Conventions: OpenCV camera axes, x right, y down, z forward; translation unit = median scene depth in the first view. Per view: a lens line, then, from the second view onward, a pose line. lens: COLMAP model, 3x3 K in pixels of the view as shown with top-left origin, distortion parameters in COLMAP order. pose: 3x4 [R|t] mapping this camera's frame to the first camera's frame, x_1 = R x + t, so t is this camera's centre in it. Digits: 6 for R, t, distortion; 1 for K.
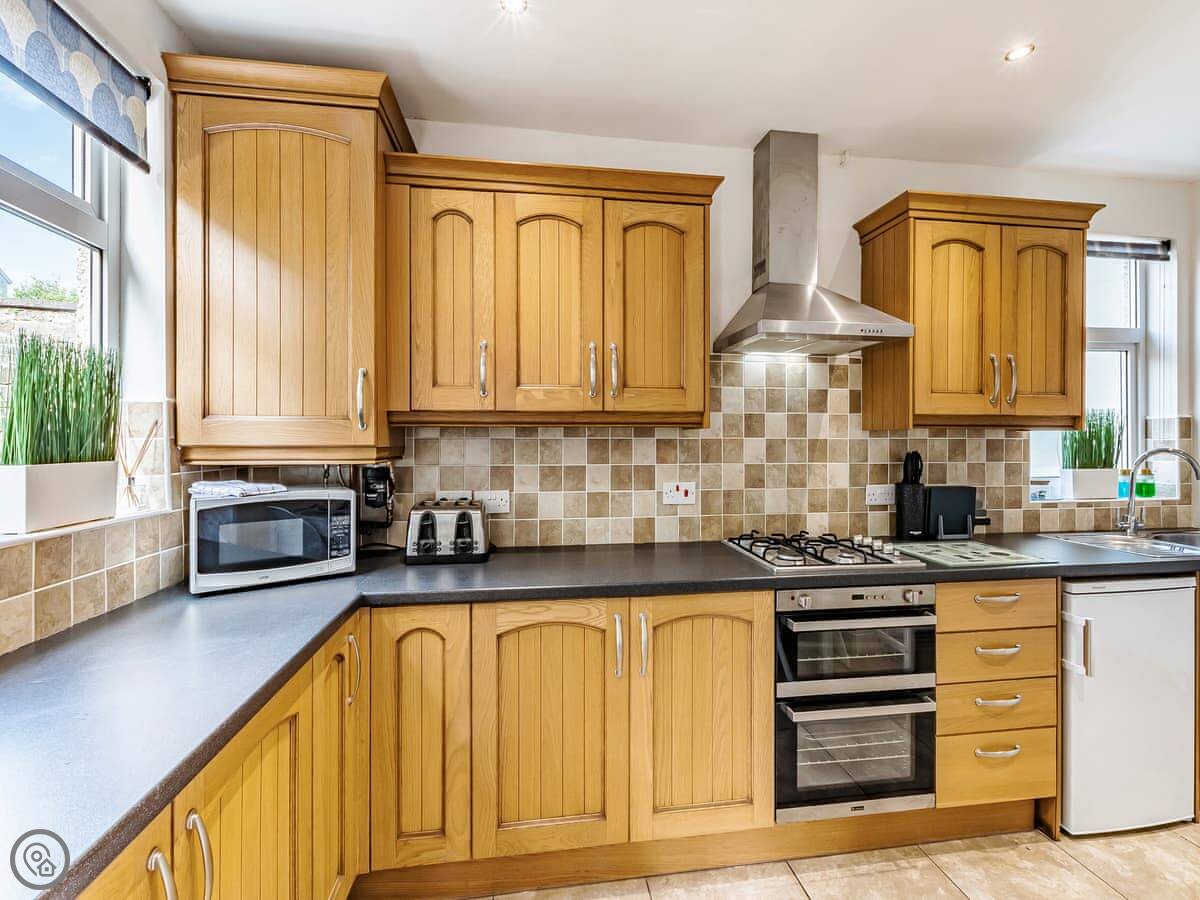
lens RADIAL K [[515.7, 0, 587.1], [0, 515.7, 442.1], [0, 0, 1]] dist [0.001681, -0.000033]
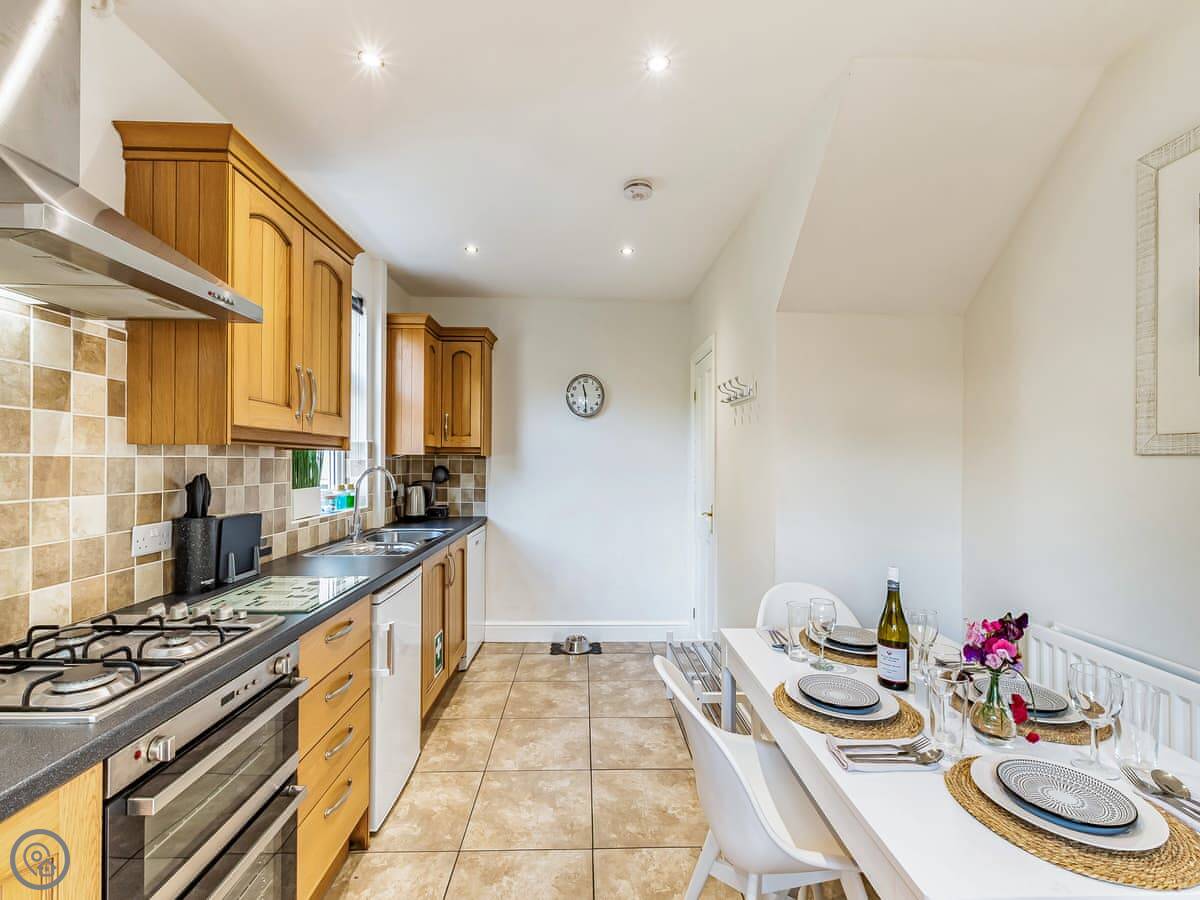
lens RADIAL K [[521.3, 0, 605.2], [0, 521.3, 459.7], [0, 0, 1]] dist [0.001251, -0.000301]
pose [[0.096193, 0.002664, 0.995359, -0.067372], [0.000170, 0.999996, -0.002693, -0.000723], [-0.995363, 0.000429, 0.096192, 0.343367]]
